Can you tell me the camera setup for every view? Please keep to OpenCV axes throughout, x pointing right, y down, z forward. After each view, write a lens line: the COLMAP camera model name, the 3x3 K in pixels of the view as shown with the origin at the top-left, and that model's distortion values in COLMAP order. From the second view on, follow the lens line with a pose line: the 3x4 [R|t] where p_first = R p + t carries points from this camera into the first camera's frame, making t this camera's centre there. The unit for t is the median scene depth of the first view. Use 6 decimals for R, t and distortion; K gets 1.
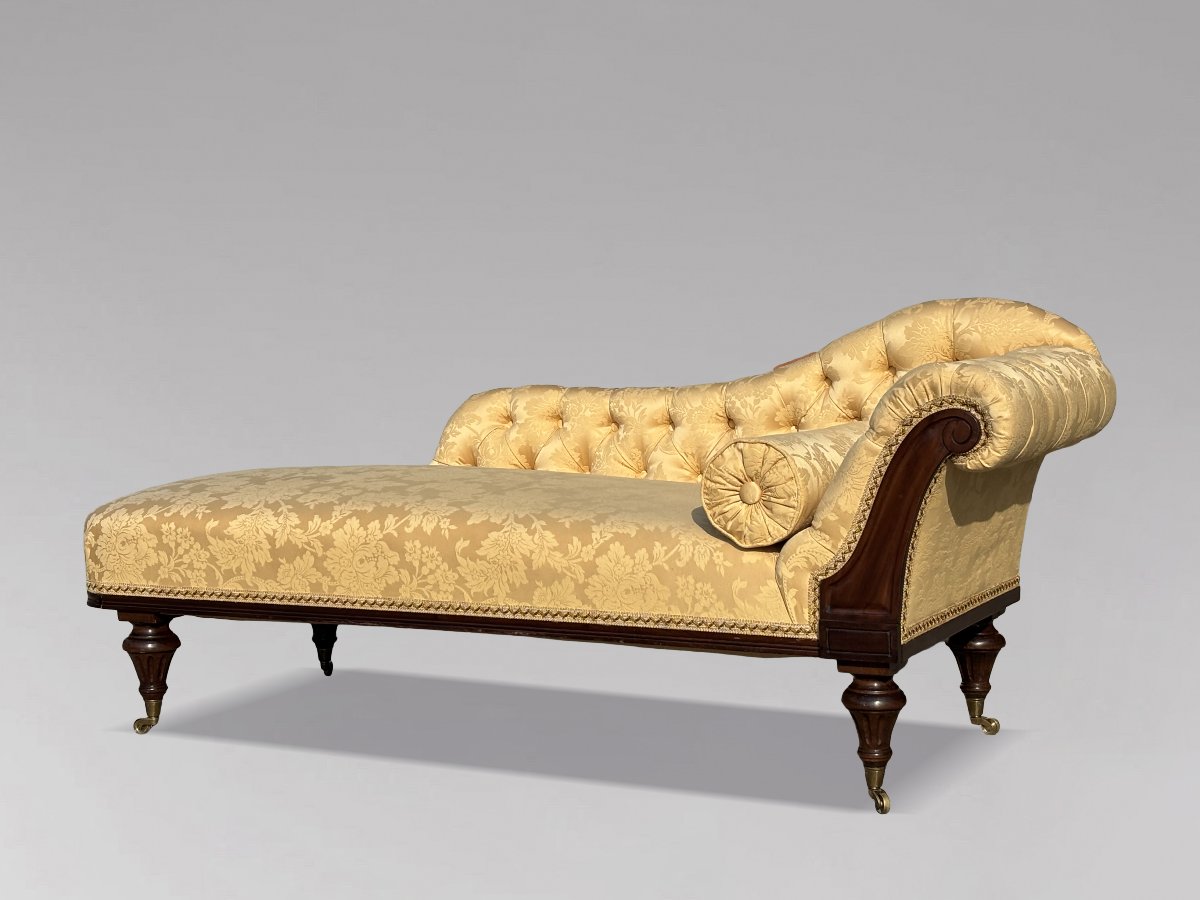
lens RADIAL K [[2039.6, 0, 621.8], [0, 2039.6, 446.9], [0, 0, 1]] dist [0.311582, -1.568868]
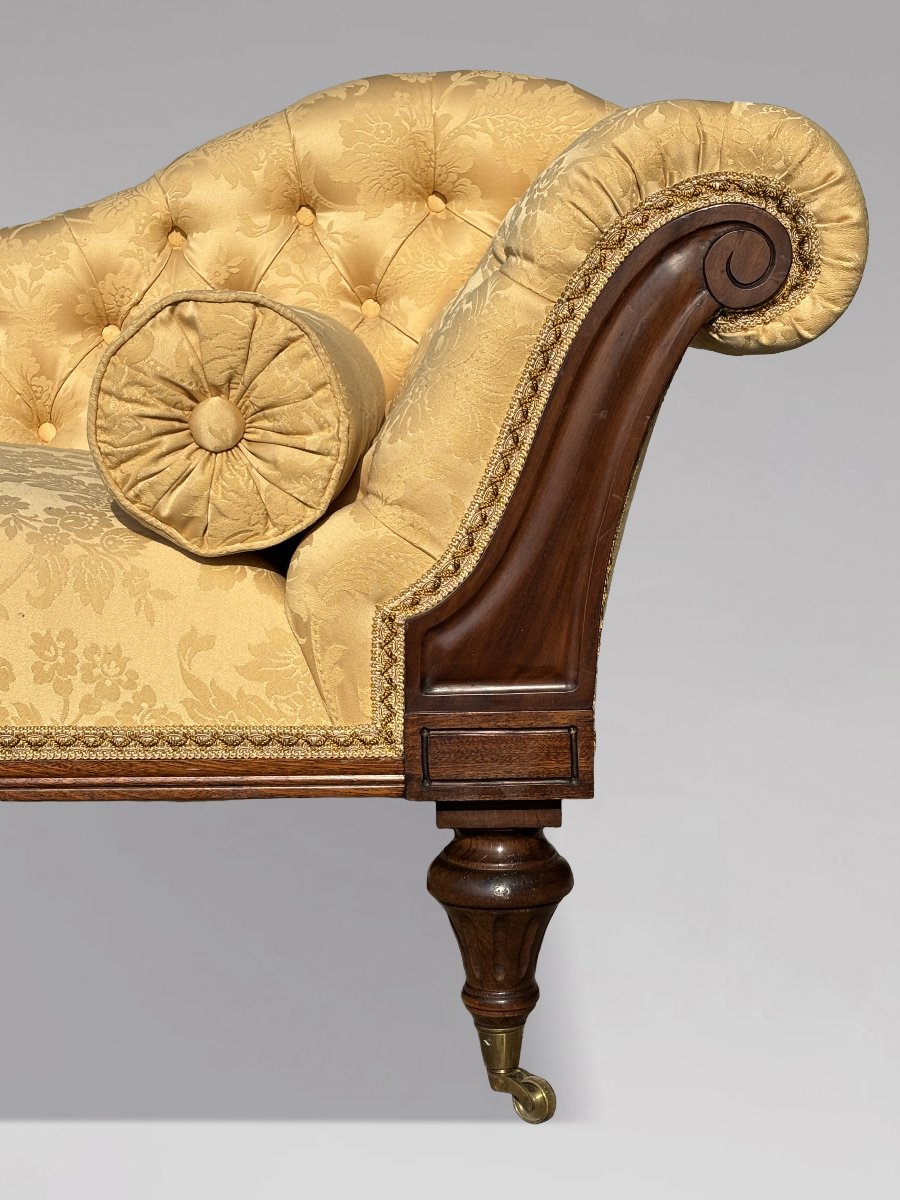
lens RADIAL K [[2039.6, 0, 451.1], [0, 2039.6, 630.2], [0, 0, 1]] dist [0.311582, -1.568868]
pose [[0.897922, -0.057811, 0.436342, -0.076518], [0.027649, 0.996788, 0.075168, 0.032969], [-0.439286, -0.055430, 0.896636, 0.575800]]
